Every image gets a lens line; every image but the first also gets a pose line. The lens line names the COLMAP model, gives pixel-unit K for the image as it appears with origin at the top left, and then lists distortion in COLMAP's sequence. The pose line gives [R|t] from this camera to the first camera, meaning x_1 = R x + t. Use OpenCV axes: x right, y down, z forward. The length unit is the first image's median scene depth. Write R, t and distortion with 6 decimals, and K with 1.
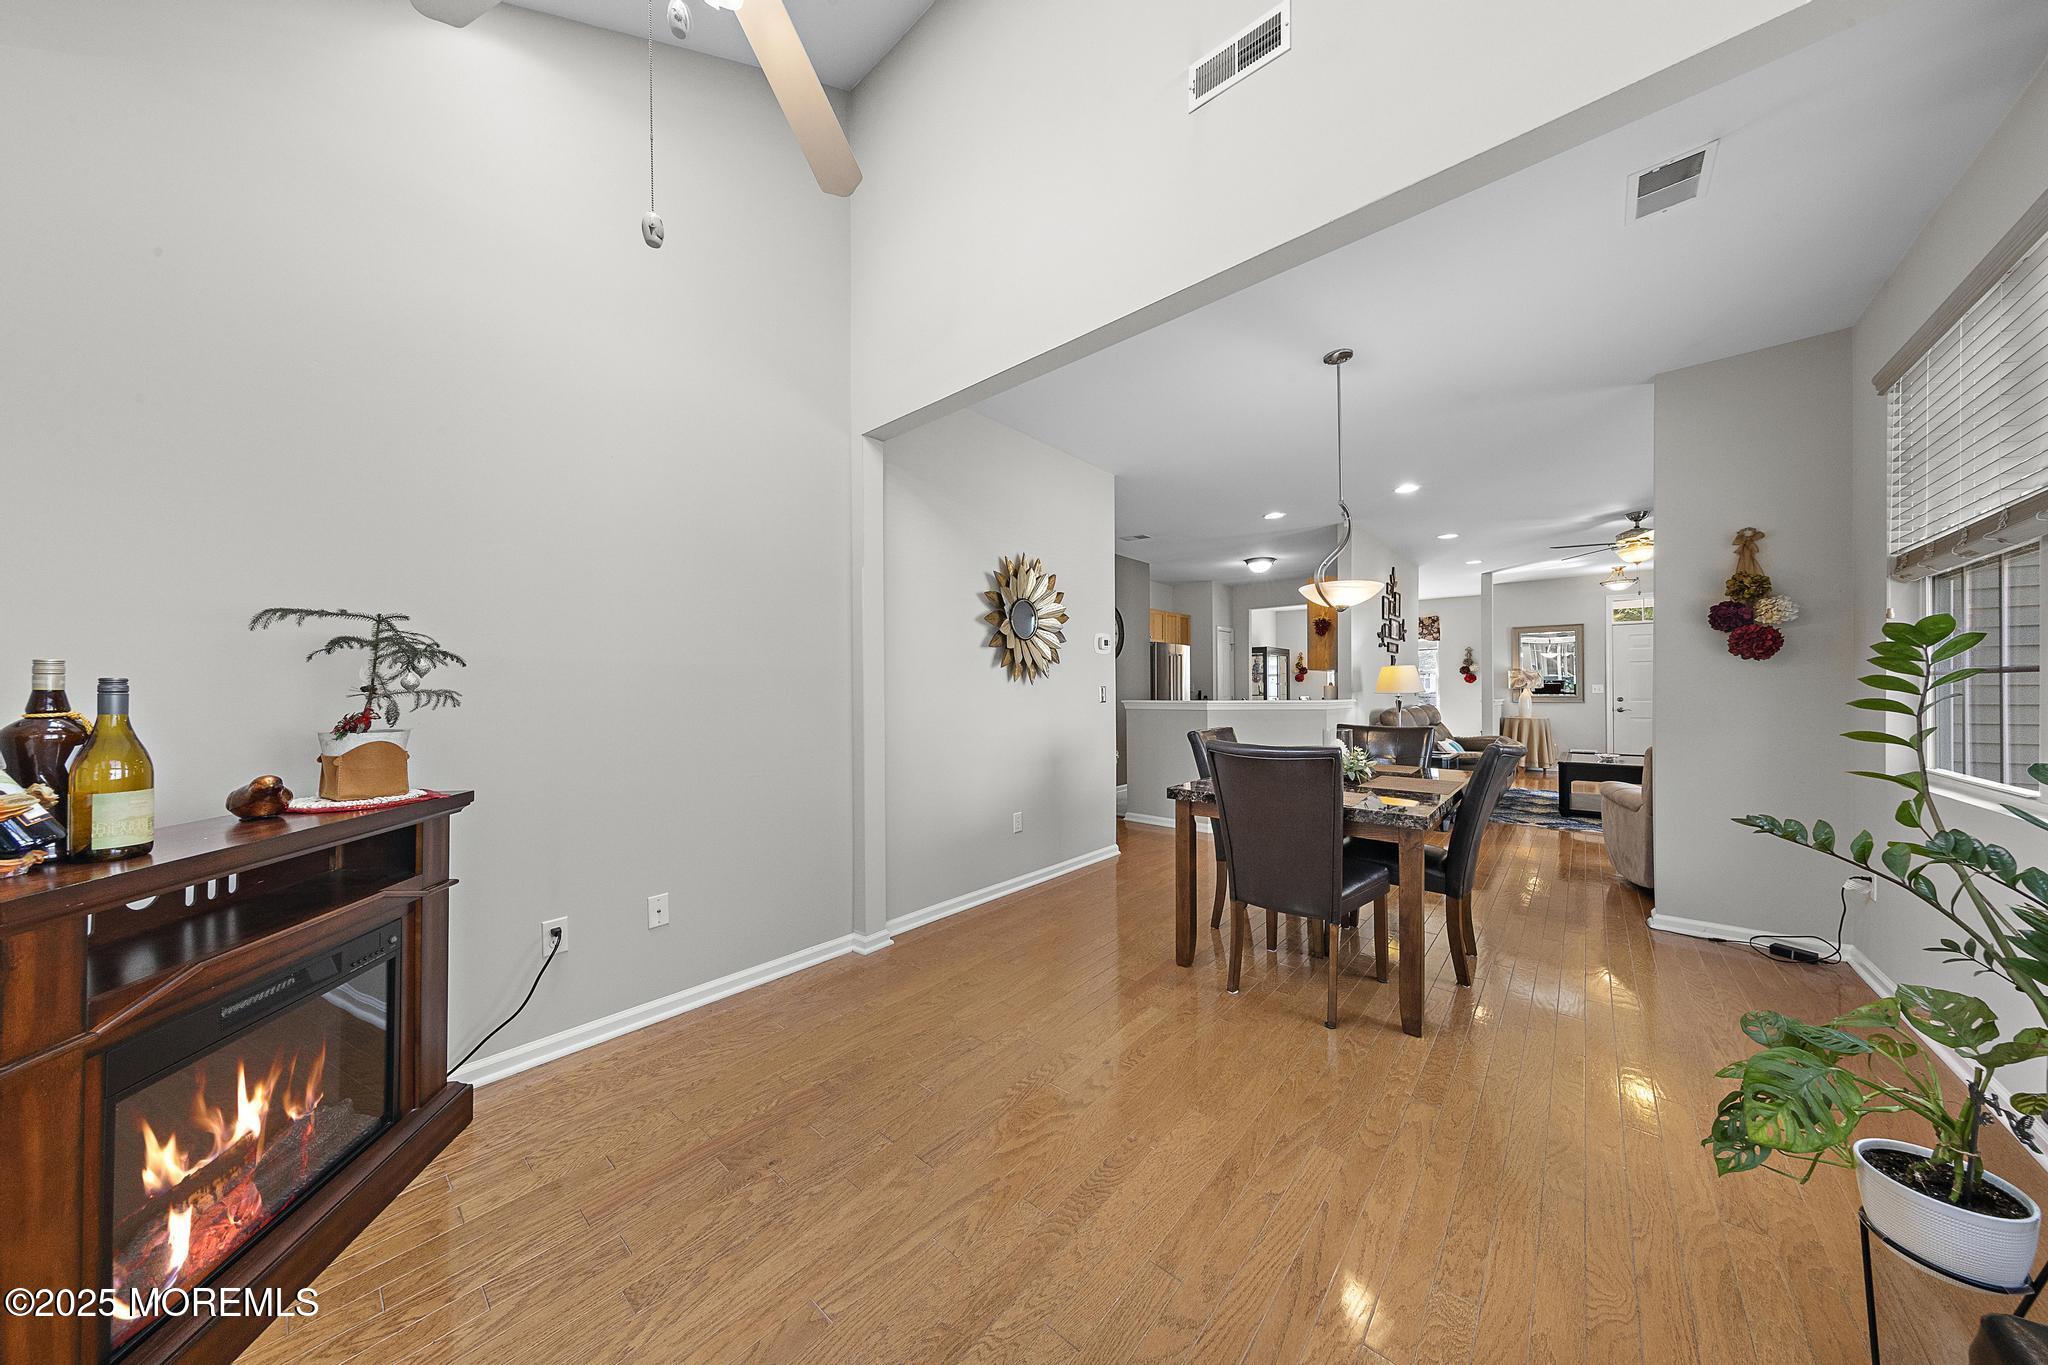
lens RADIAL K [[643.7, 0, 1033.4], [0, 643.7, 689.9], [0, 0, 1]] dist [0.012161, 0.000073]
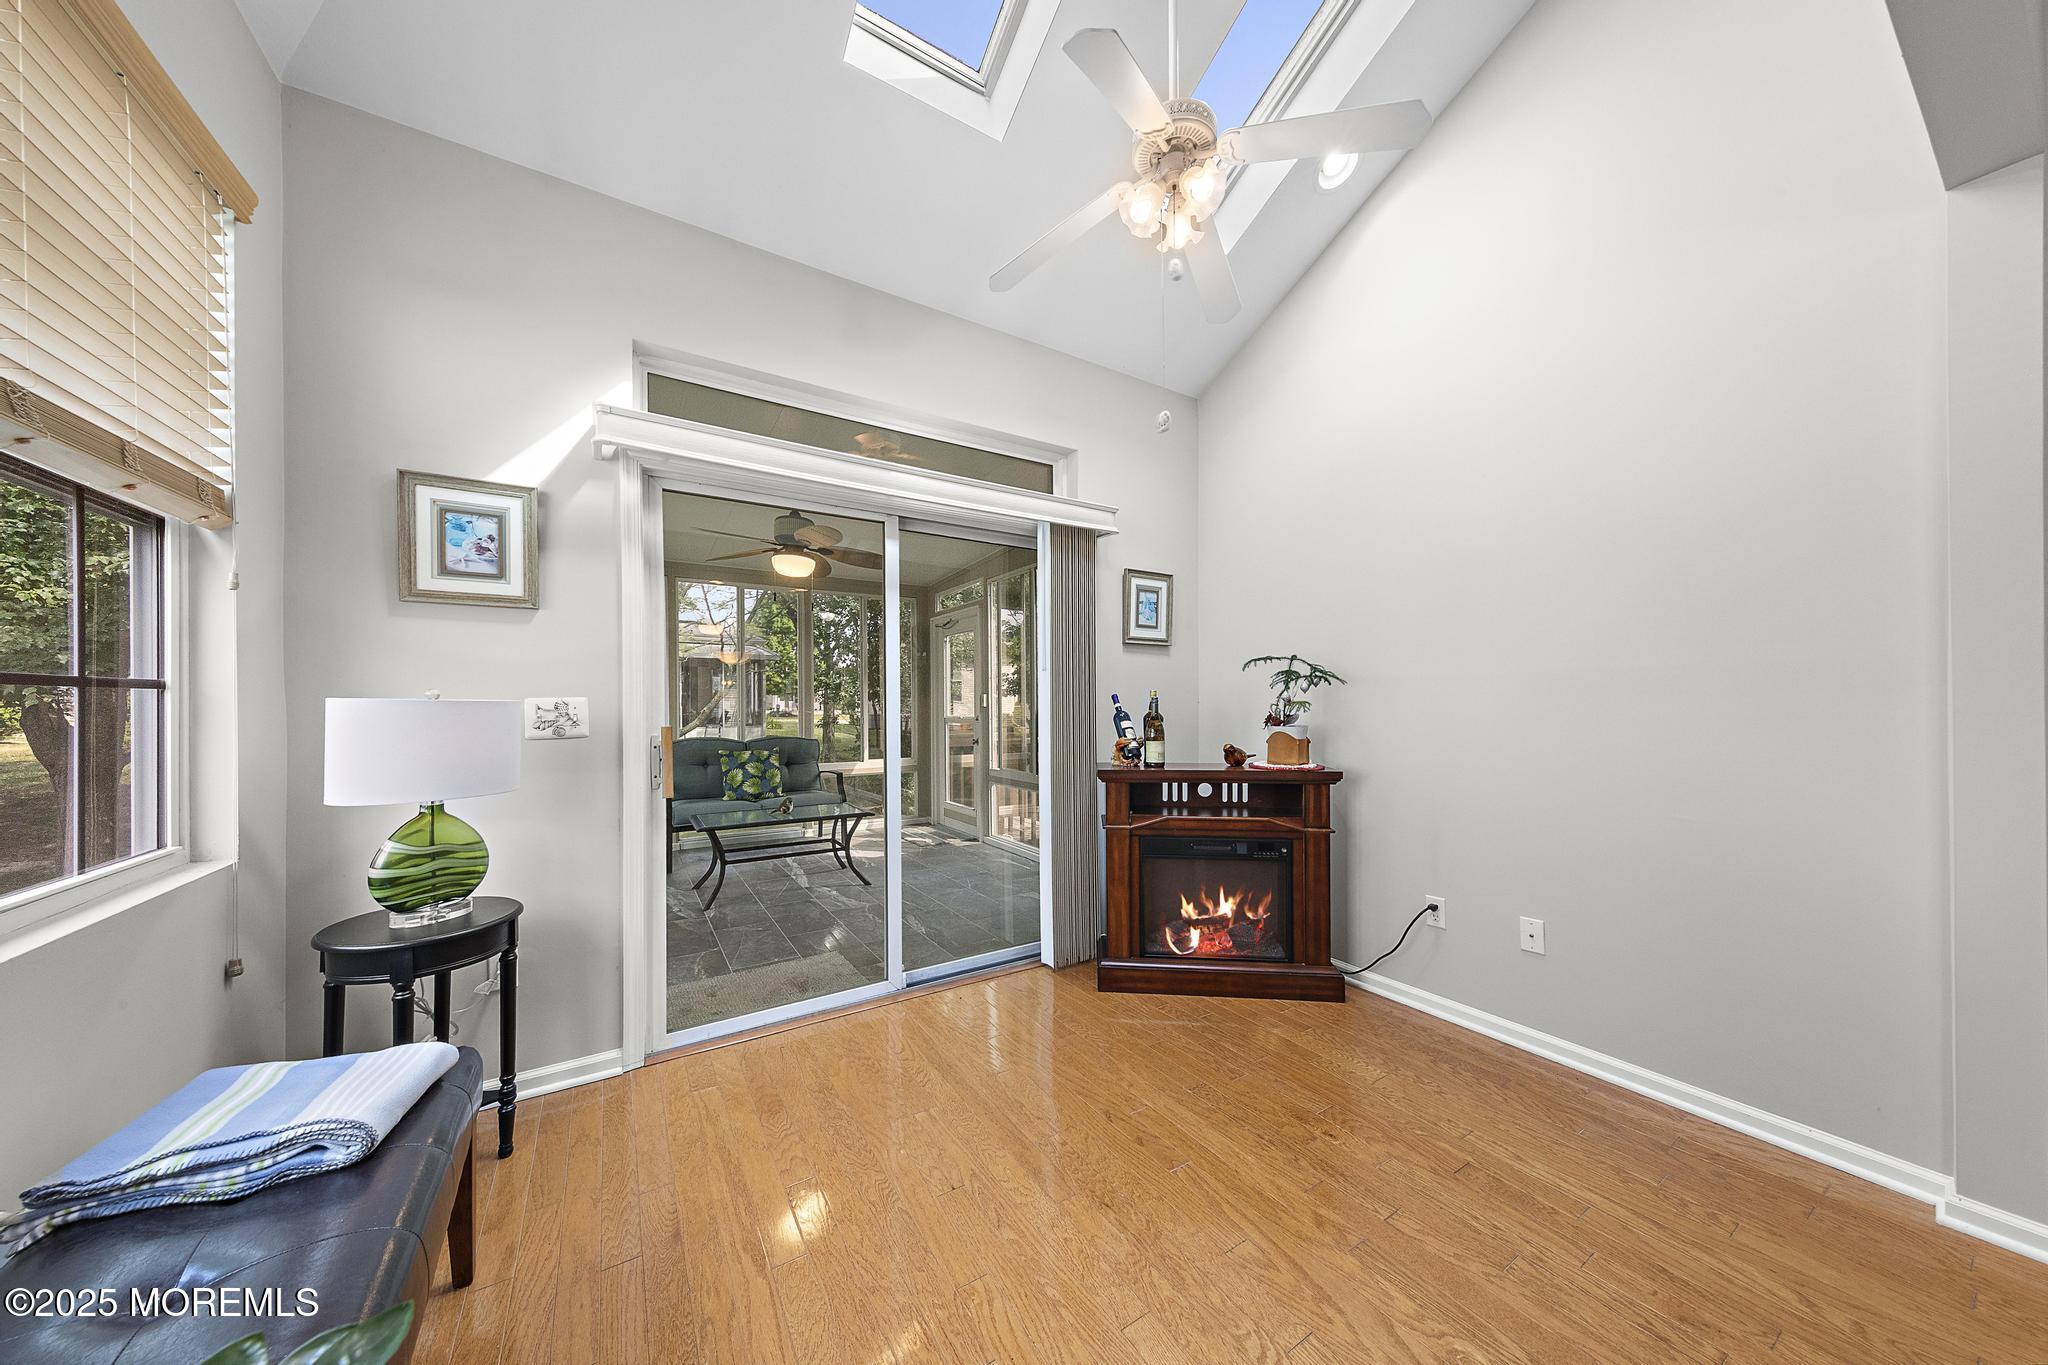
lens RADIAL K [[657.7, 0, 1021.5], [0, 657.7, 707.6], [0, 0, 1]] dist [0.000923, -0.000029]
pose [[-0.300818, 0.010863, -0.953620, 0.229426], [0.004957, 0.999939, 0.009827, -0.000869], [0.953669, -0.001771, -0.300853, 0.242857]]
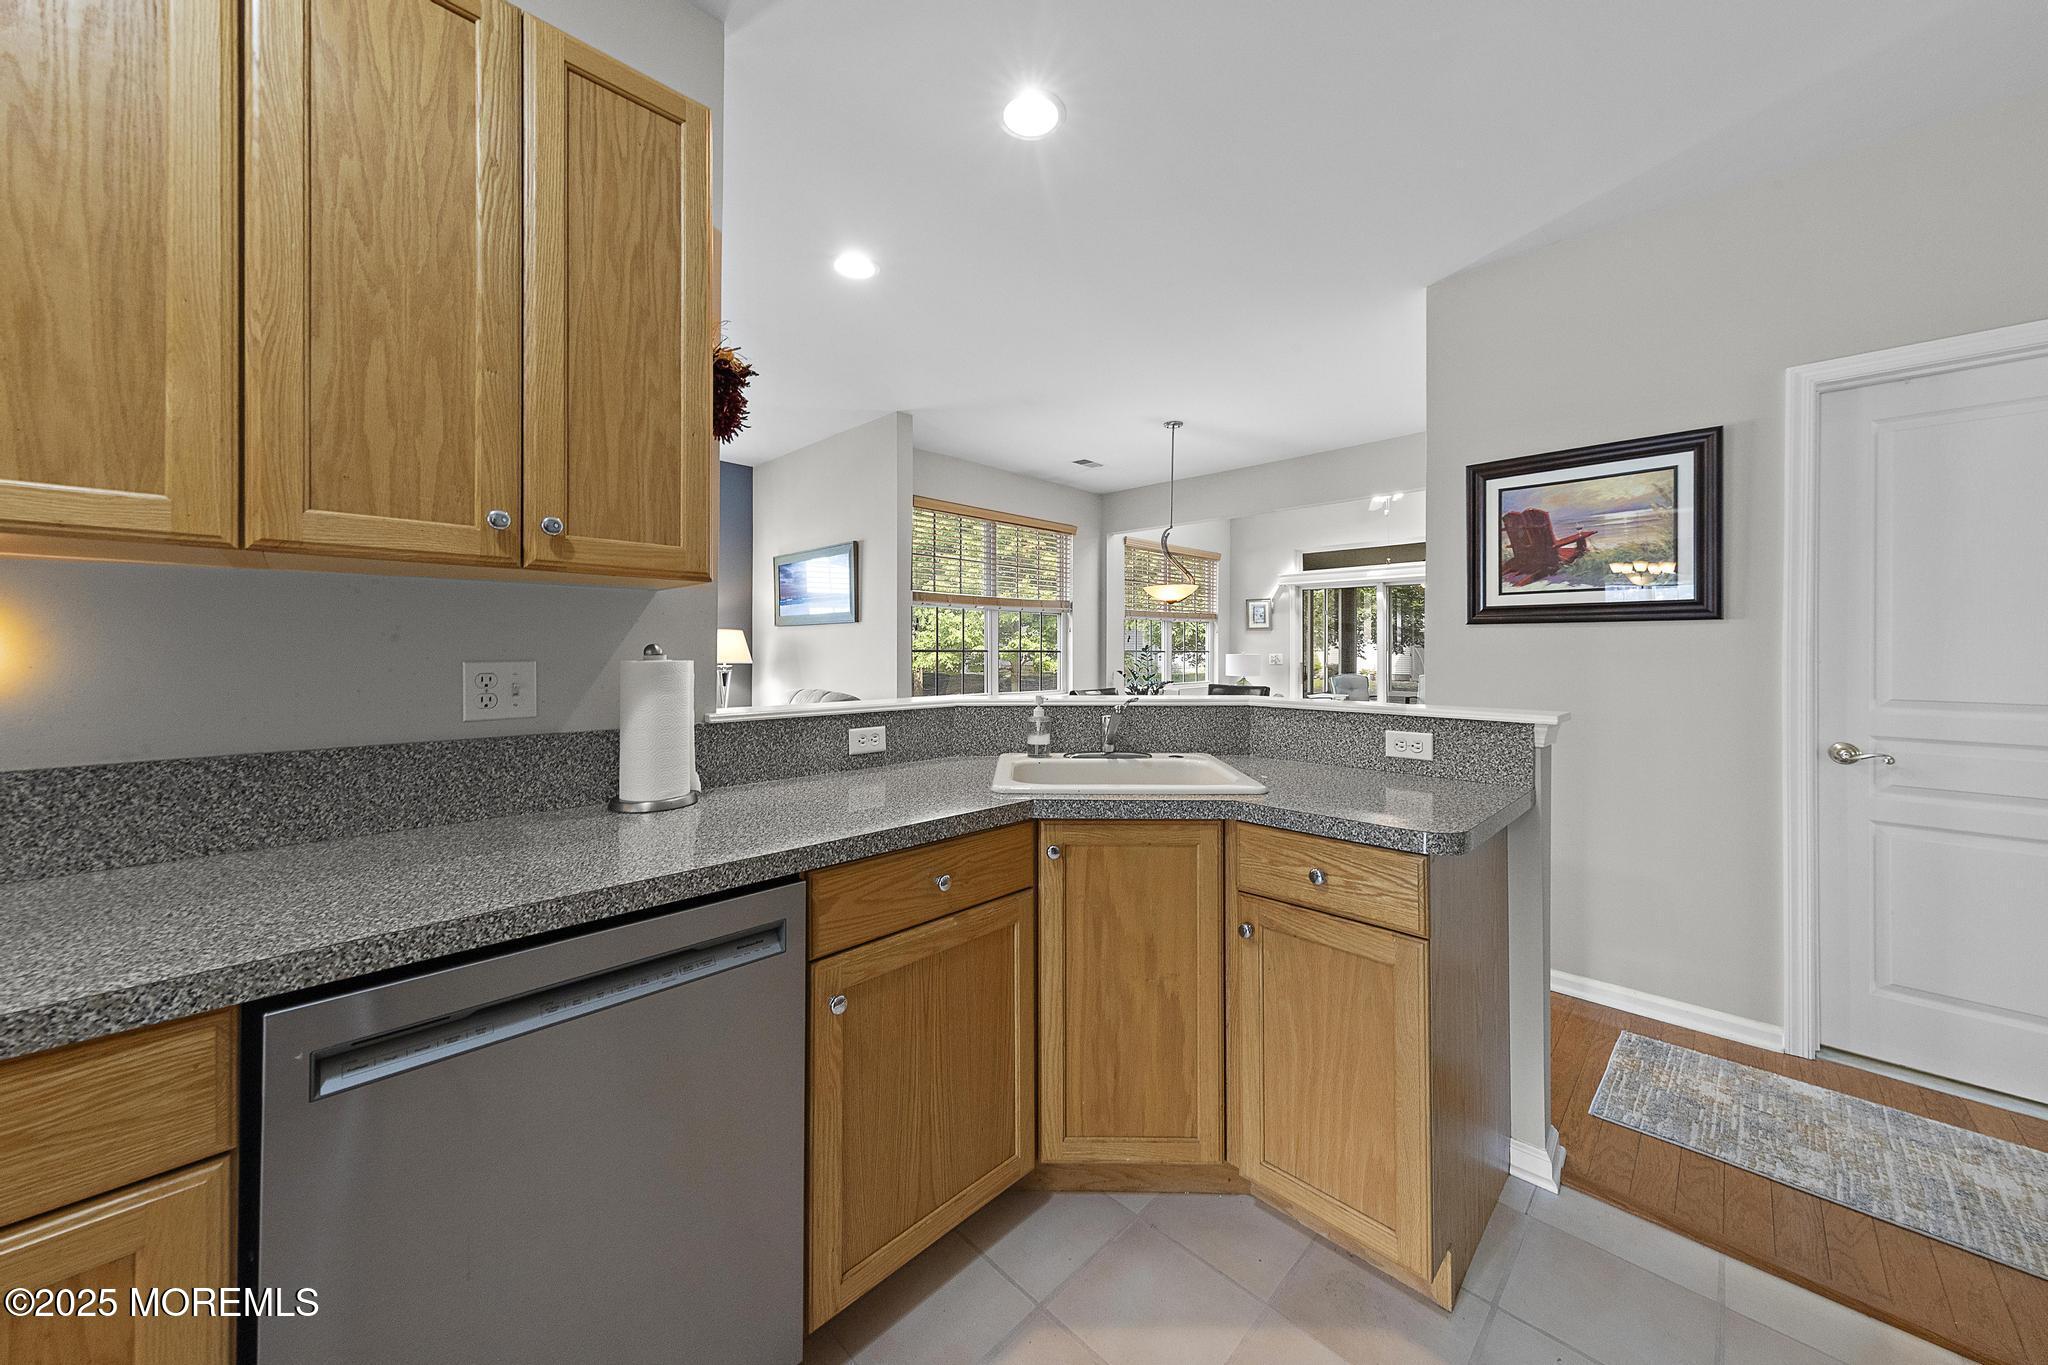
lens RADIAL K [[712.5, 0, 1036.1], [0, 712.5, 648.4], [0, 0, 1]] dist [0.011862, 0.000002]
pose [[-0.997819, 0.003948, 0.065885, 0.349296], [0.003627, 0.999981, -0.004996, -0.009145], [-0.065904, -0.004746, -0.997815, 1.348262]]
